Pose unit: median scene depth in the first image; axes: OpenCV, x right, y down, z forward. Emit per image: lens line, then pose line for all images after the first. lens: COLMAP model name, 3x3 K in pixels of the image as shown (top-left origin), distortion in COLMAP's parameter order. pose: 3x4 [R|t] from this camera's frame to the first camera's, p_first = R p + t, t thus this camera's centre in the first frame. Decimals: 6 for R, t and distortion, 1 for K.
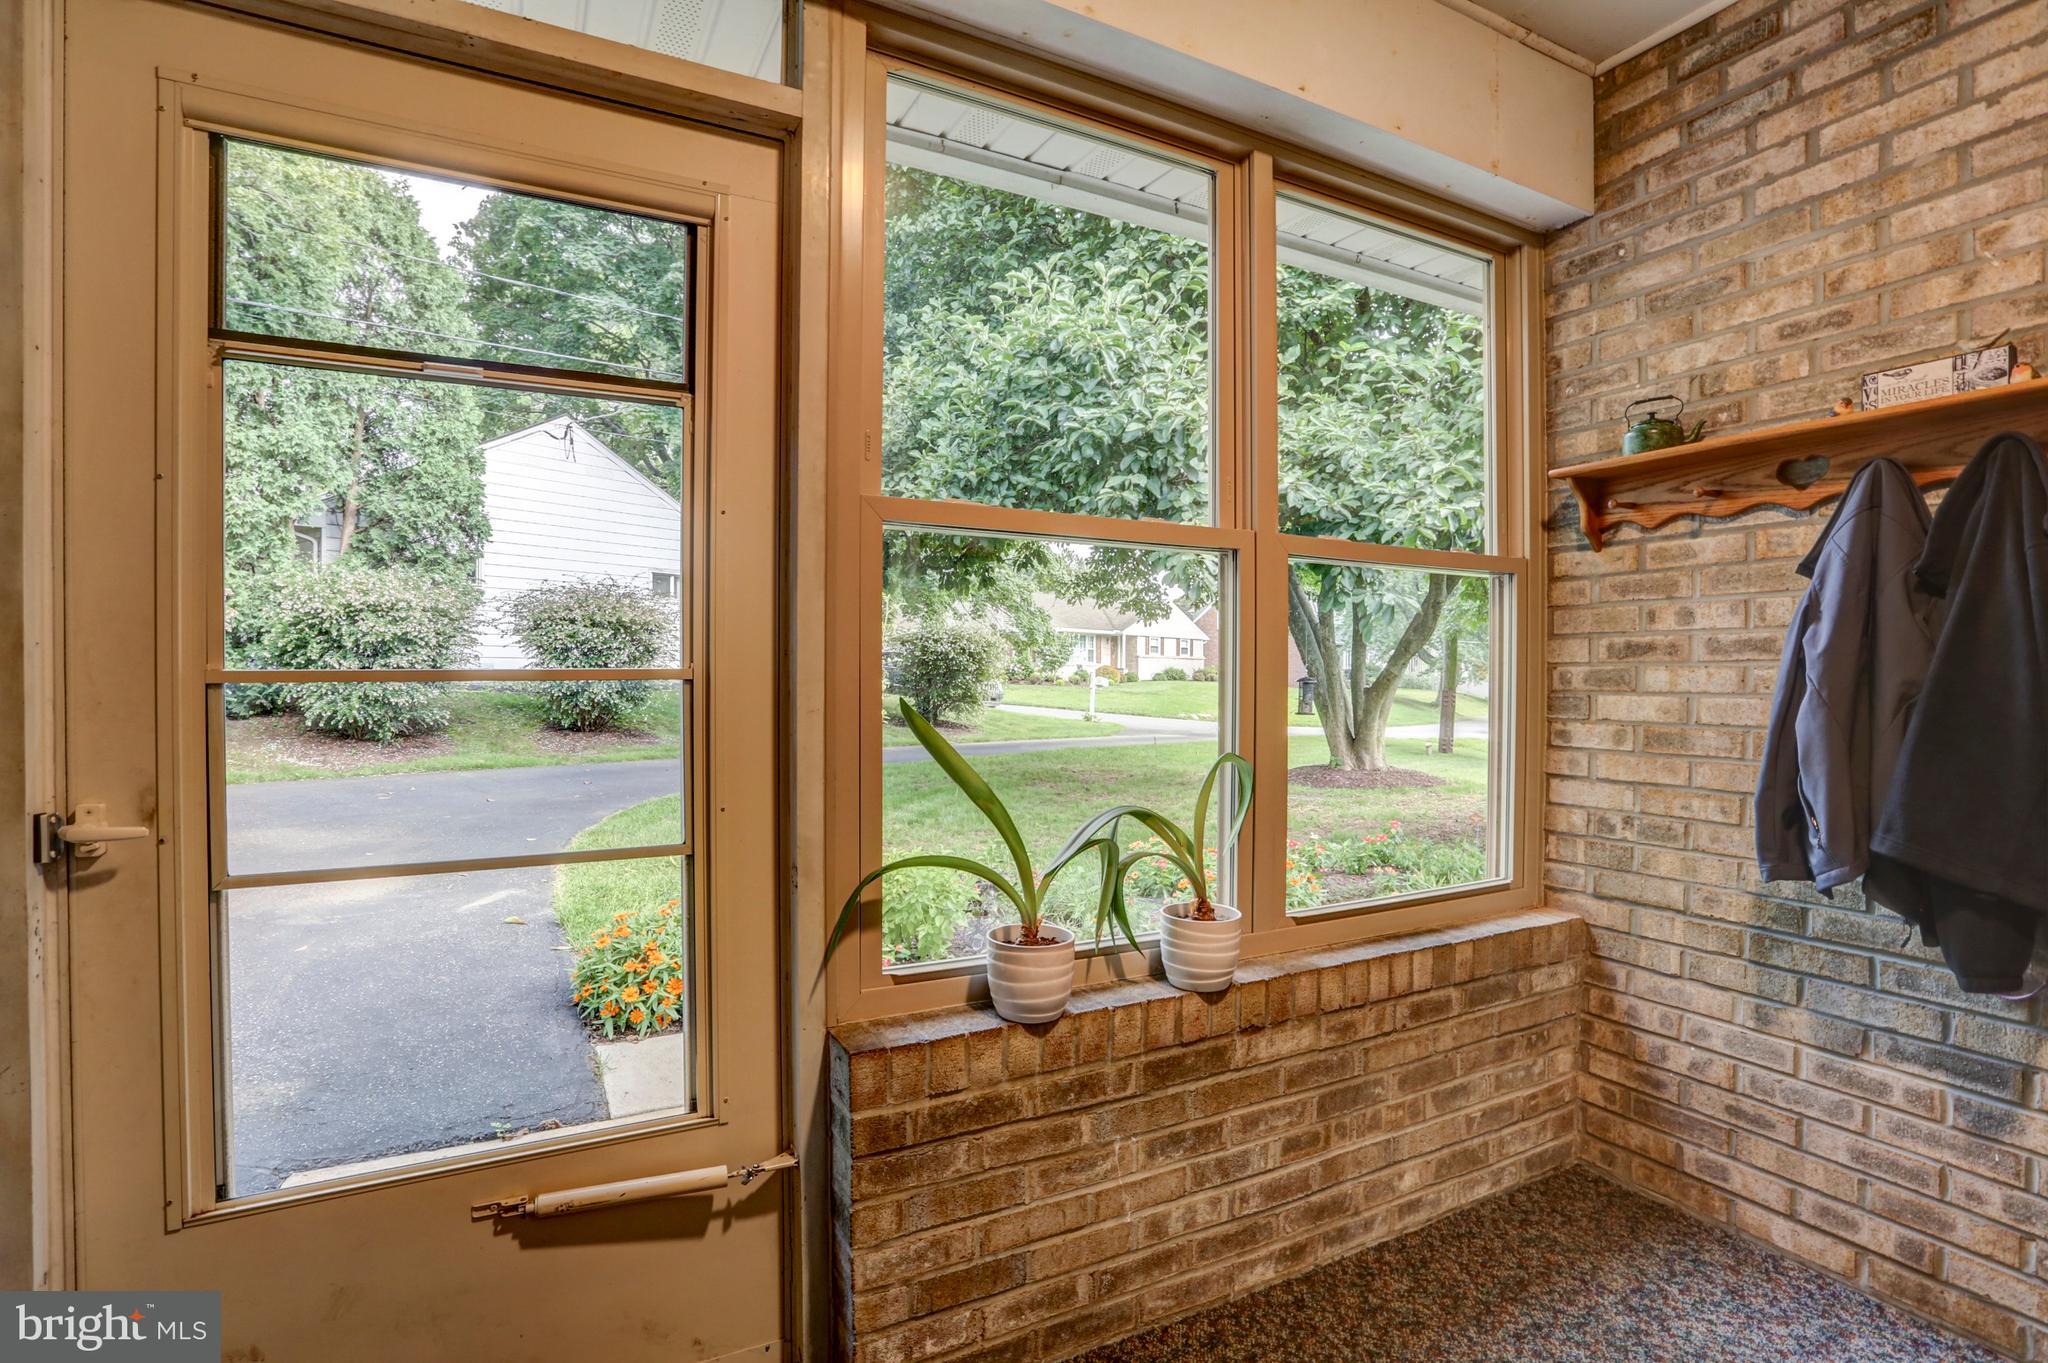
lens RADIAL K [[987.0, 0, 1009.6], [0, 987.0, 684.4], [0, 0, 1]] dist [-0.063480, 0.015374]
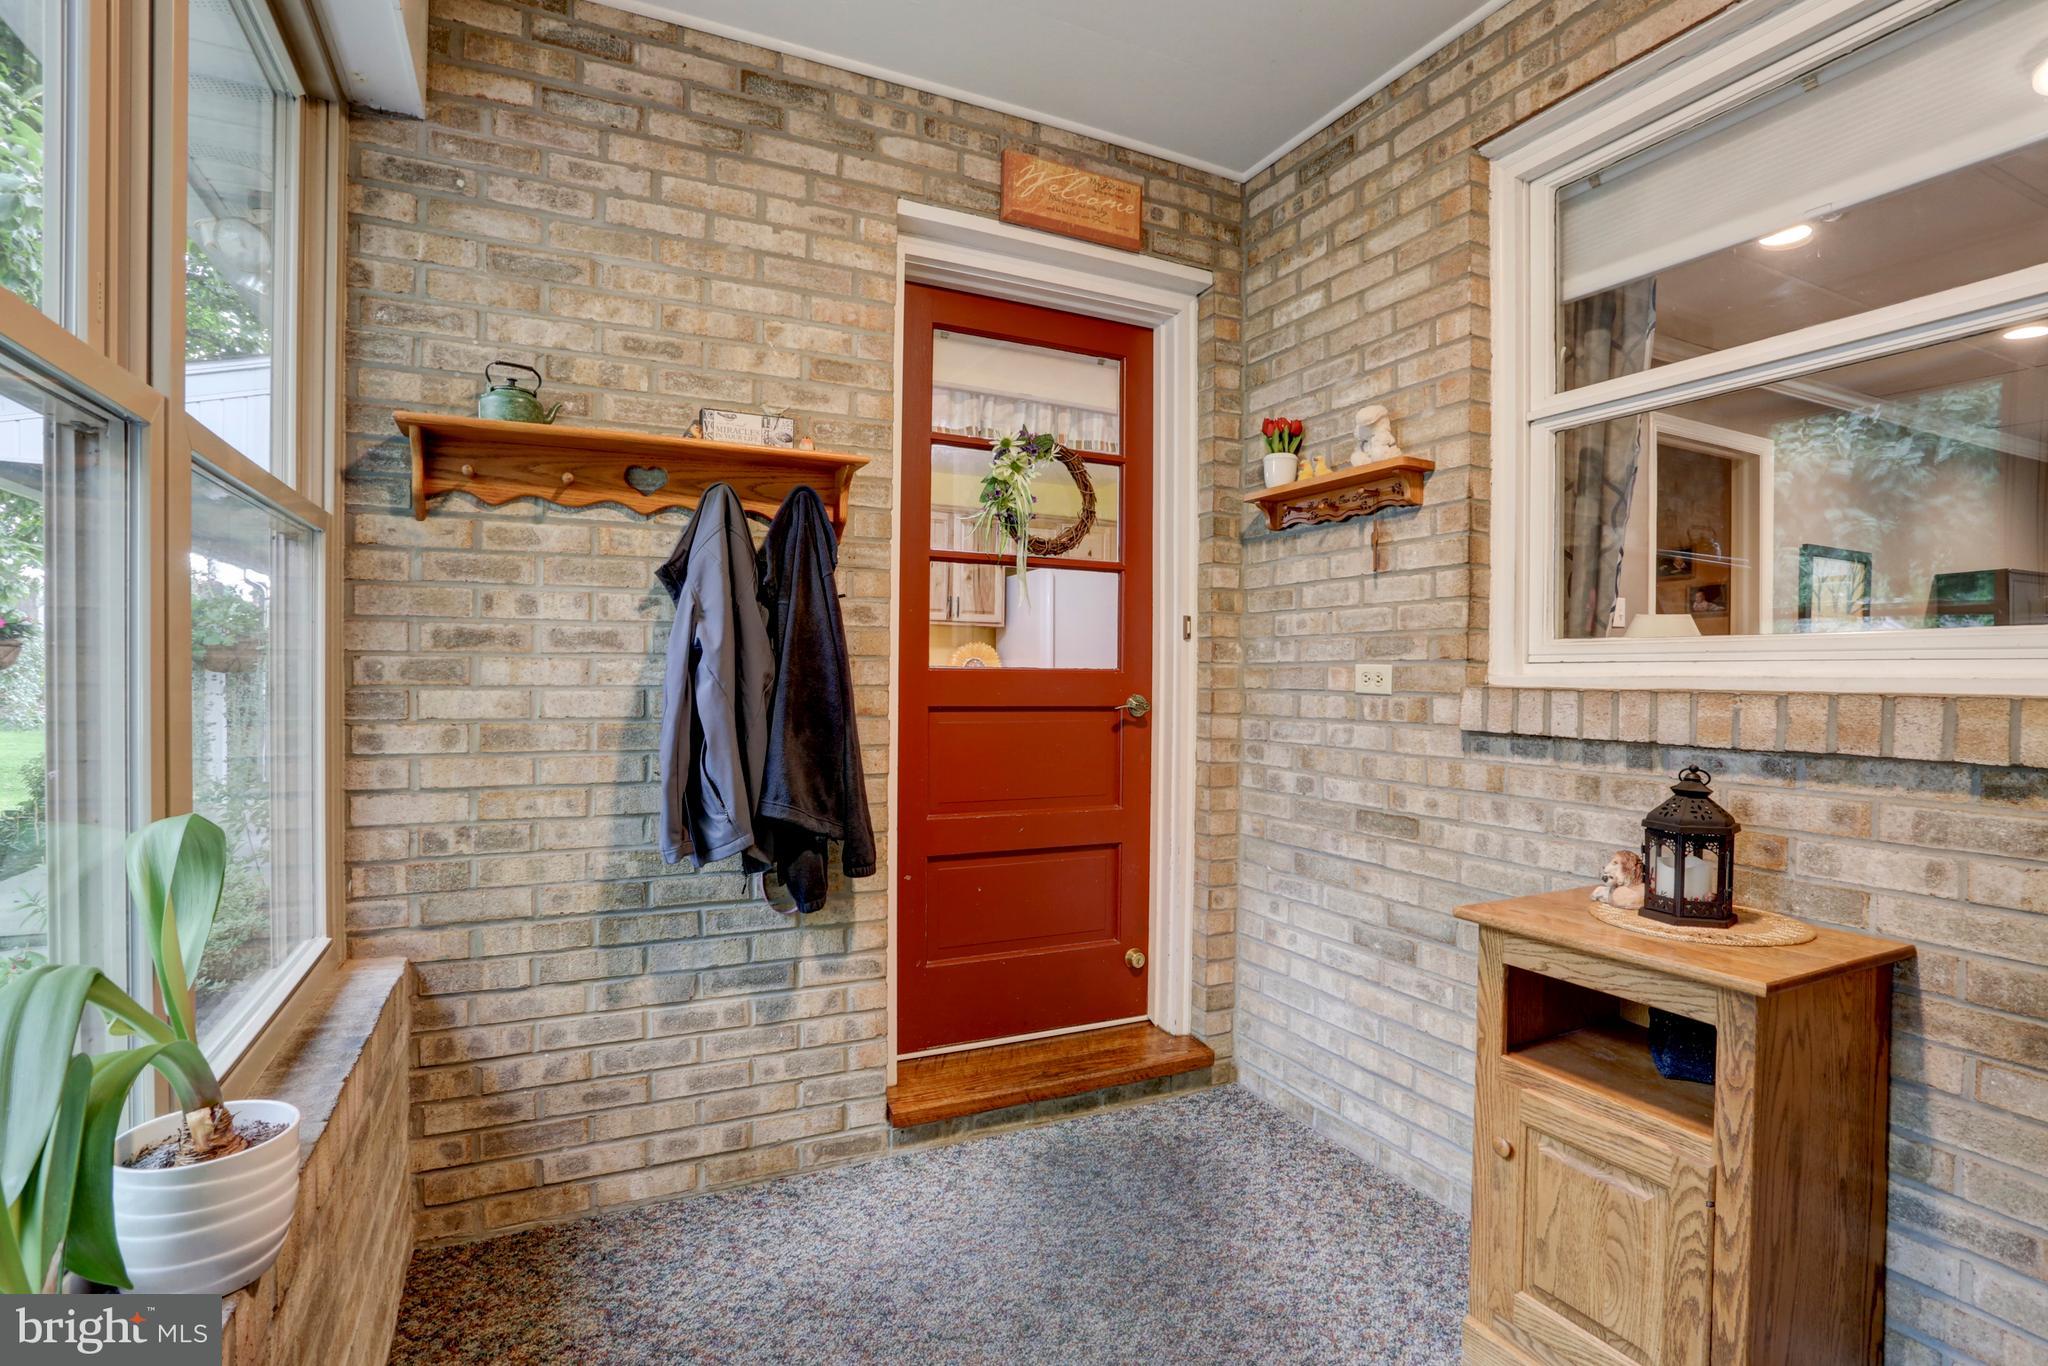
lens RADIAL K [[987.0, 0, 1018.1], [0, 987.0, 686.0], [0, 0, 1]] dist [-0.063480, 0.015374]
pose [[0.016041, -0.015121, 0.999757, -0.242984], [0.001311, 0.999885, 0.015102, -0.005061], [-0.999870, 0.001069, 0.016059, 0.501428]]
